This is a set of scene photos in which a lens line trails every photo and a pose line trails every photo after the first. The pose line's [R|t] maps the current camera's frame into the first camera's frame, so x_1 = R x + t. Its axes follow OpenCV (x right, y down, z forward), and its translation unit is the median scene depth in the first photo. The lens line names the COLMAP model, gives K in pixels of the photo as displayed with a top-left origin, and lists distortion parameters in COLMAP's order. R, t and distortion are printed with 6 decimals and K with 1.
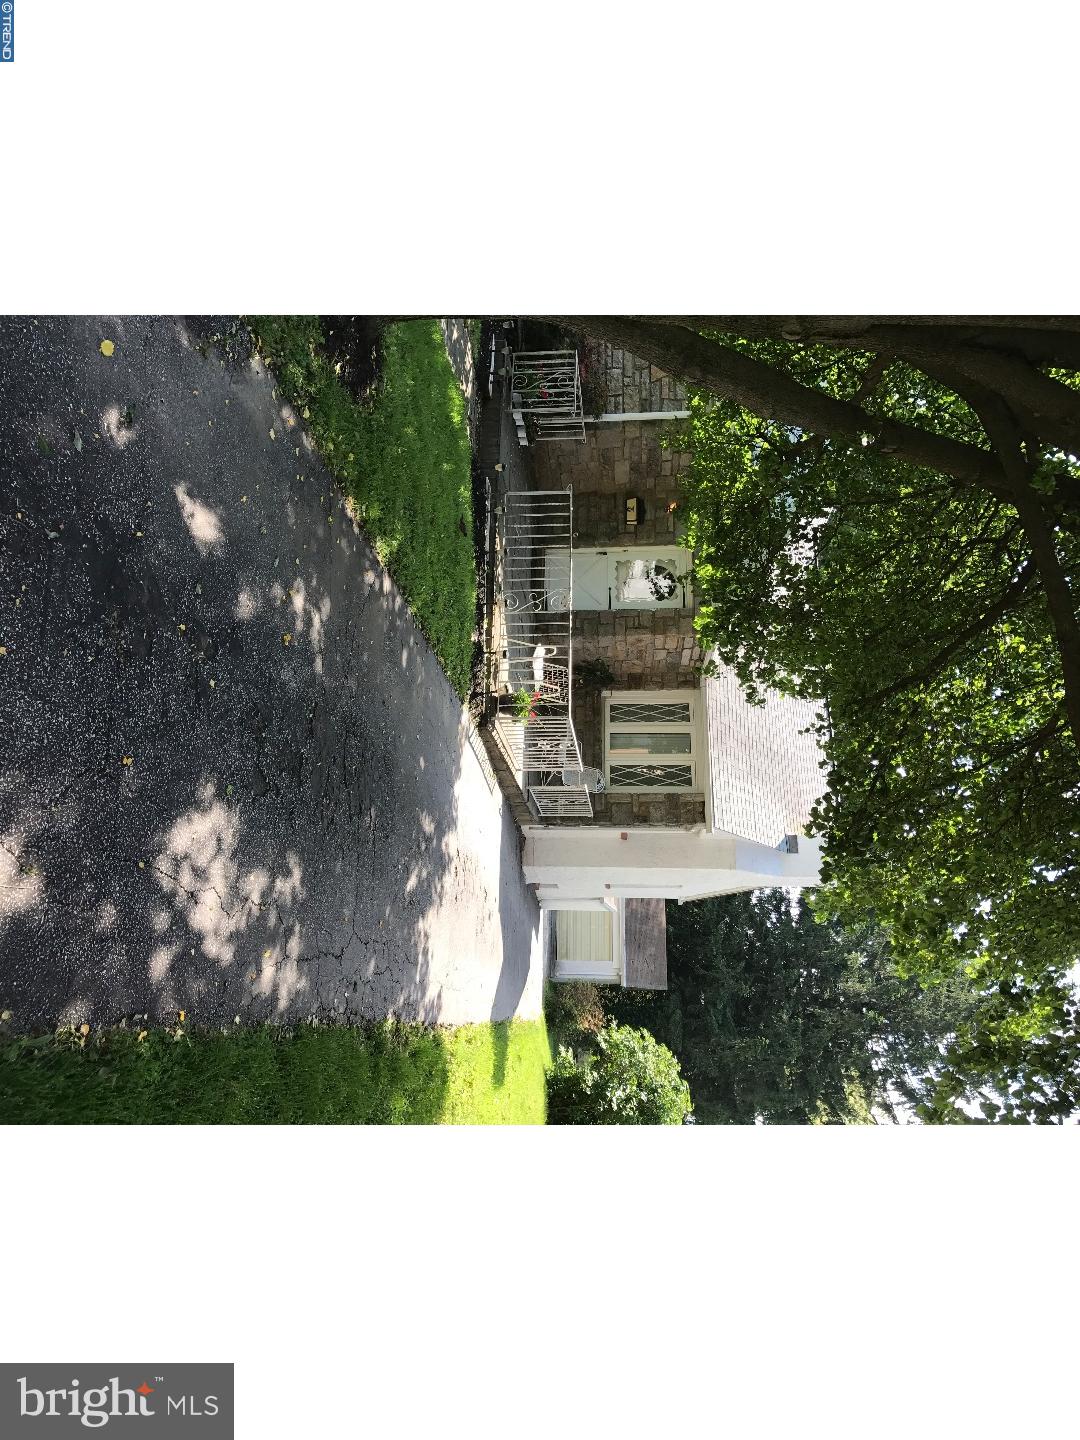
lens RADIAL K [[871.5, 0, 538.6], [0, 871.5, 746.5], [0, 0, 1]] dist [0.065766, -0.133398]
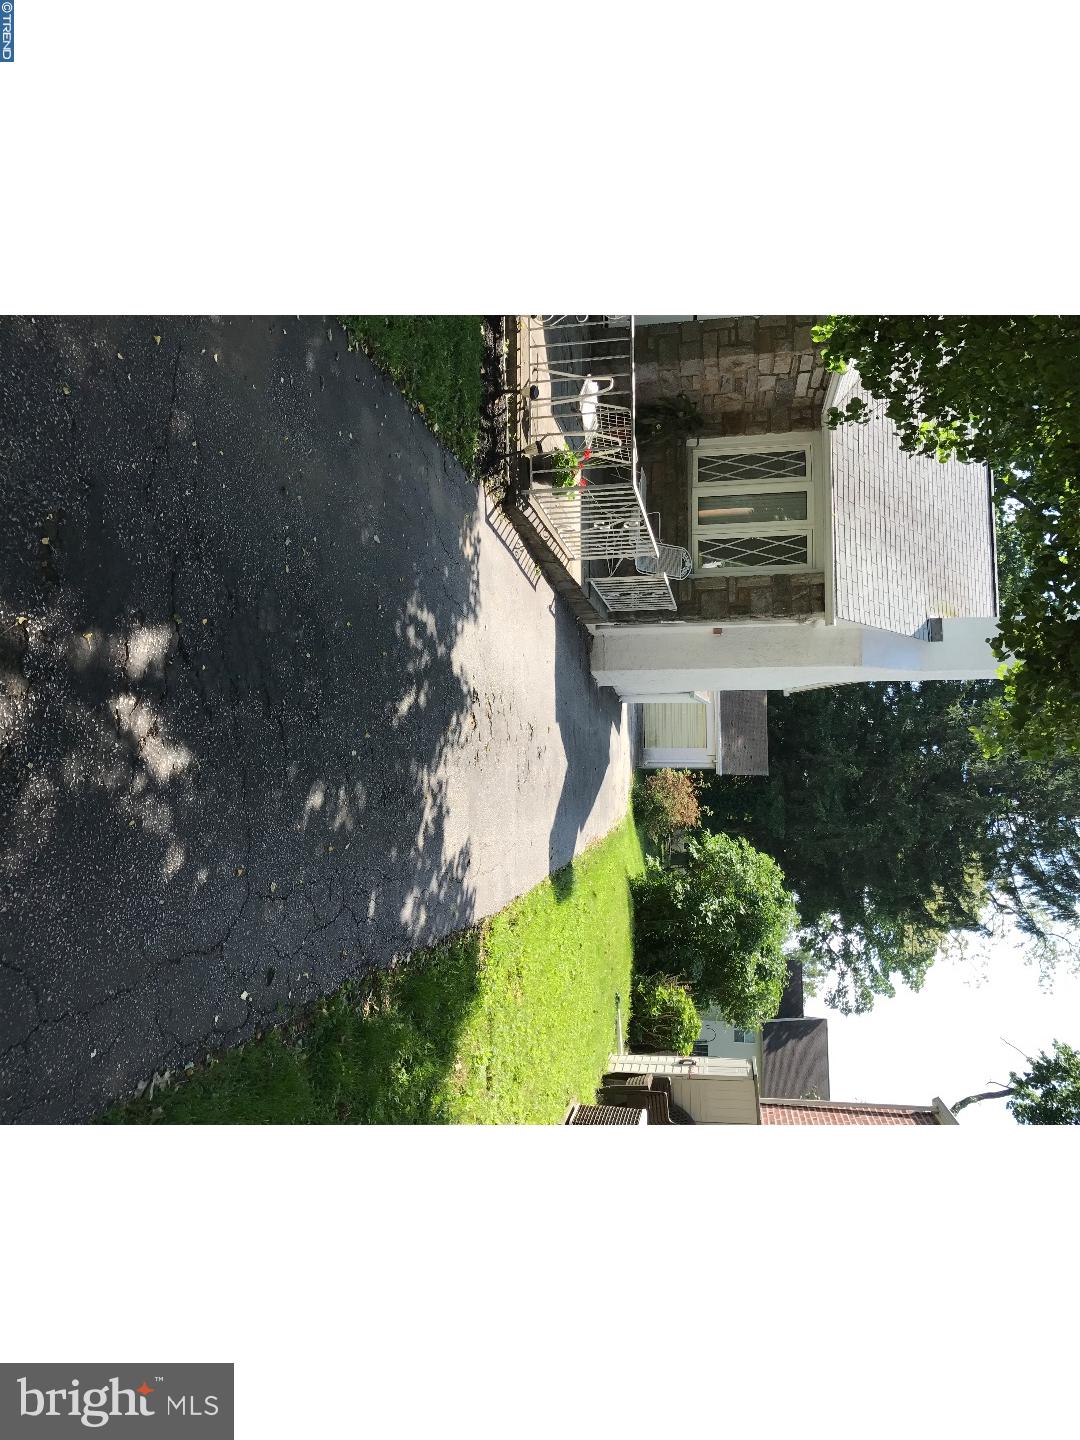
lens RADIAL K [[929.7, 0, 558.8], [0, 929.7, 723.0], [0, 0, 1]] dist [0.077728, -0.180681]
pose [[0.996554, -0.028385, -0.077936, 0.020156], [0.045433, 0.972931, 0.226584, -0.014336], [0.069395, -0.229344, 0.970869, 0.167502]]
